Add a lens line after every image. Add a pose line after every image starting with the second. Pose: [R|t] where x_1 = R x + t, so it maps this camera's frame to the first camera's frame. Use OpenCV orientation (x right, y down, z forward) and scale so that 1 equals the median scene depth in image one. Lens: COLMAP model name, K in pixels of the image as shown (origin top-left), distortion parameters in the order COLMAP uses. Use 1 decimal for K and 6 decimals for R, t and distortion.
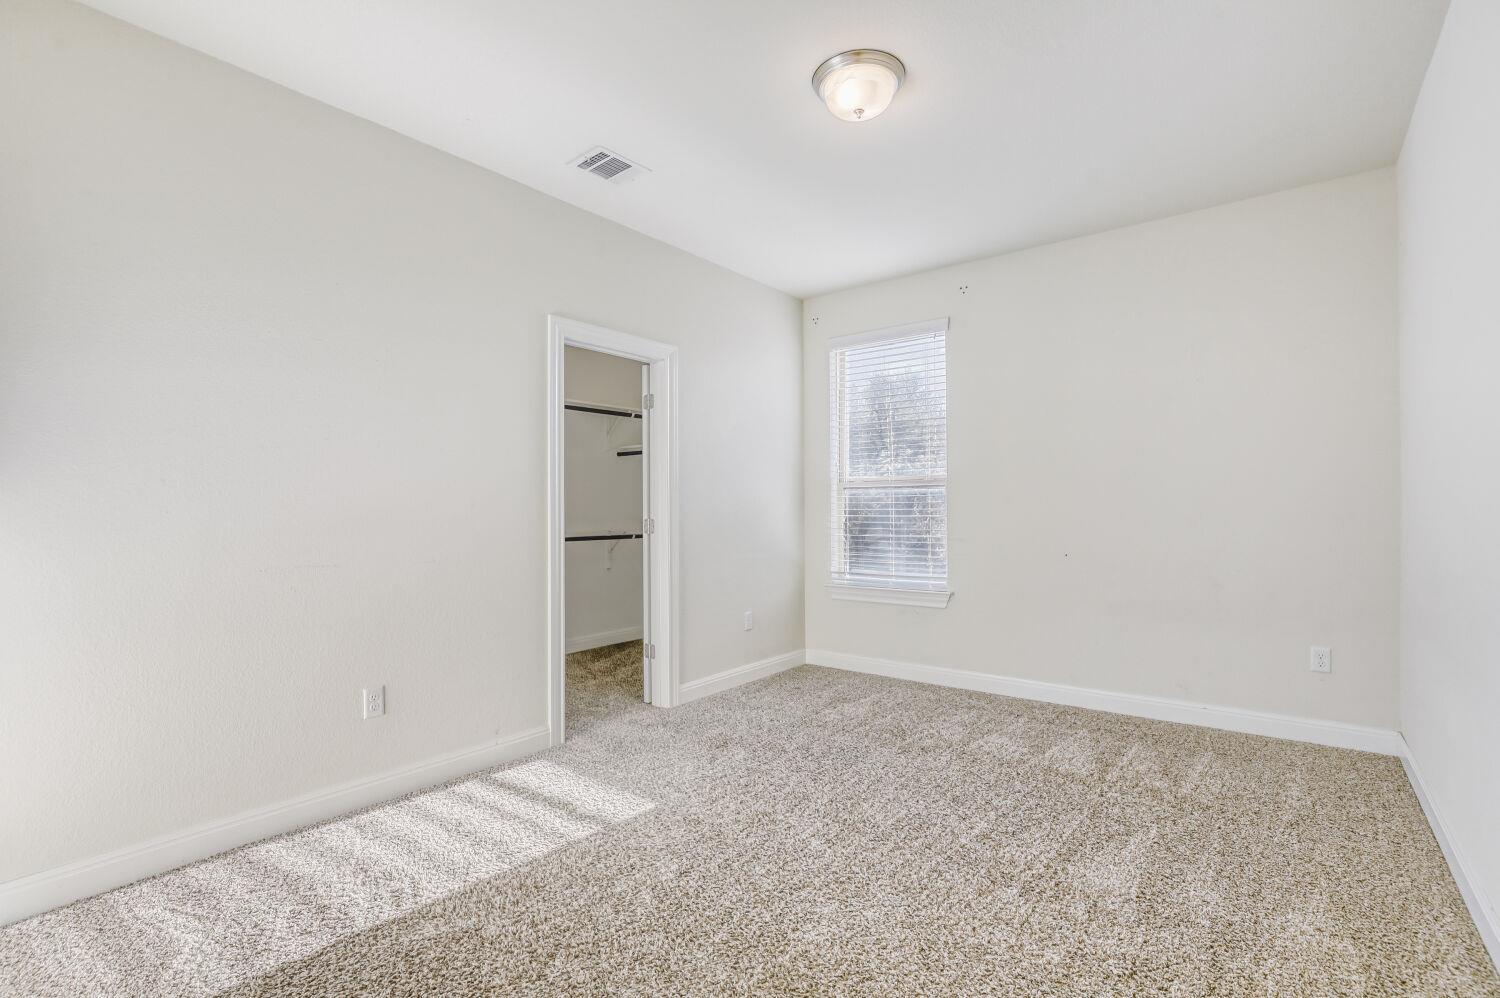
lens RADIAL K [[687.7, 0, 750.1], [0, 687.7, 501.7], [0, 0, 1]] dist [-0.019309, 0.003132]
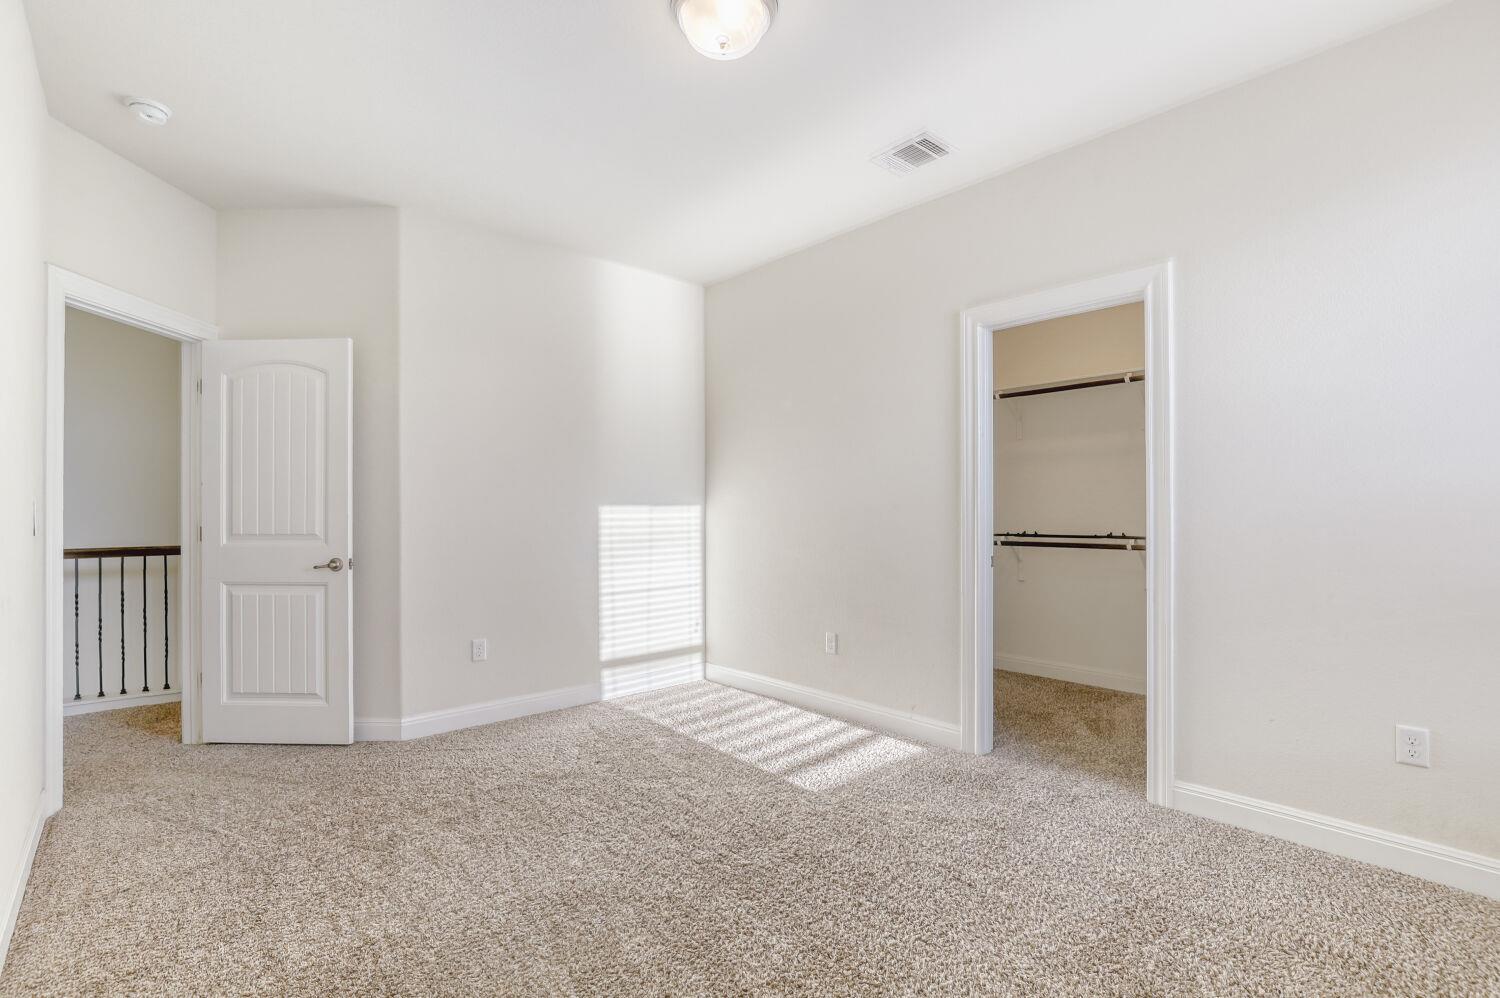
lens RADIAL K [[687.7, 0, 750.1], [0, 687.7, 502.1], [0, 0, 1]] dist [-0.019309, 0.003132]
pose [[-0.152172, -0.010205, -0.988301, 0.878283], [0.004193, 0.999931, -0.010970, 0.015430], [0.988345, -0.005813, -0.152119, 1.030113]]
